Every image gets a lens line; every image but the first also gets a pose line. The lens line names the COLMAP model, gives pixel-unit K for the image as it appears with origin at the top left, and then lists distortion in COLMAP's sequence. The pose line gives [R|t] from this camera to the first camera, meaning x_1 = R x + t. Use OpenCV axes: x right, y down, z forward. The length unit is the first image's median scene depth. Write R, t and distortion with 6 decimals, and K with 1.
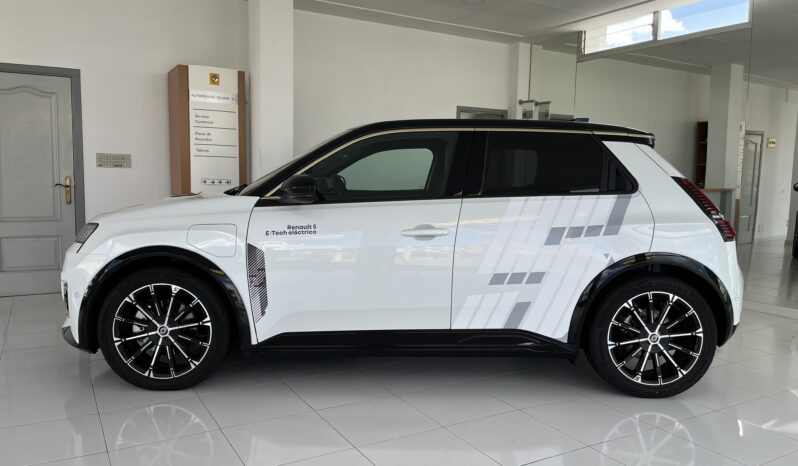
lens RADIAL K [[624.8, 0, 399.0], [0, 624.8, 233.0], [0, 0, 1]] dist [0.075297, 0.001590]
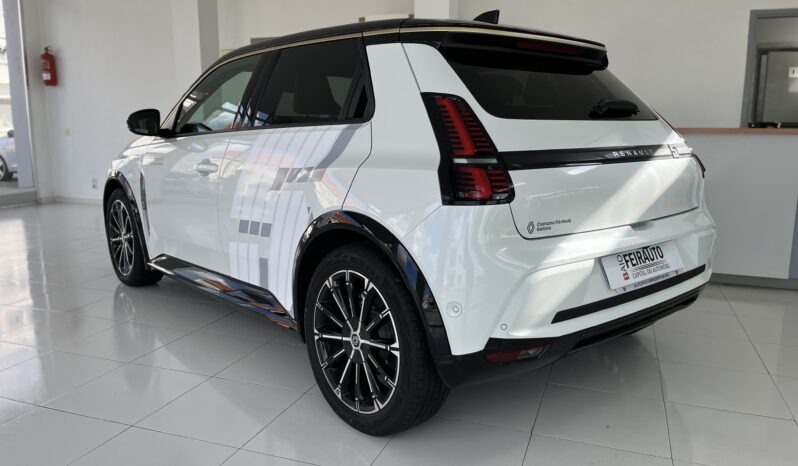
lens RADIAL K [[624.8, 0, 399.0], [0, 624.8, 233.0], [0, 0, 1]] dist [0.075297, 0.001590]
pose [[0.588396, 0.112127, -0.800760, 0.945238], [-0.066629, 0.993694, 0.090183, -0.008213], [0.805823, 0.000291, 0.592157, 0.650411]]
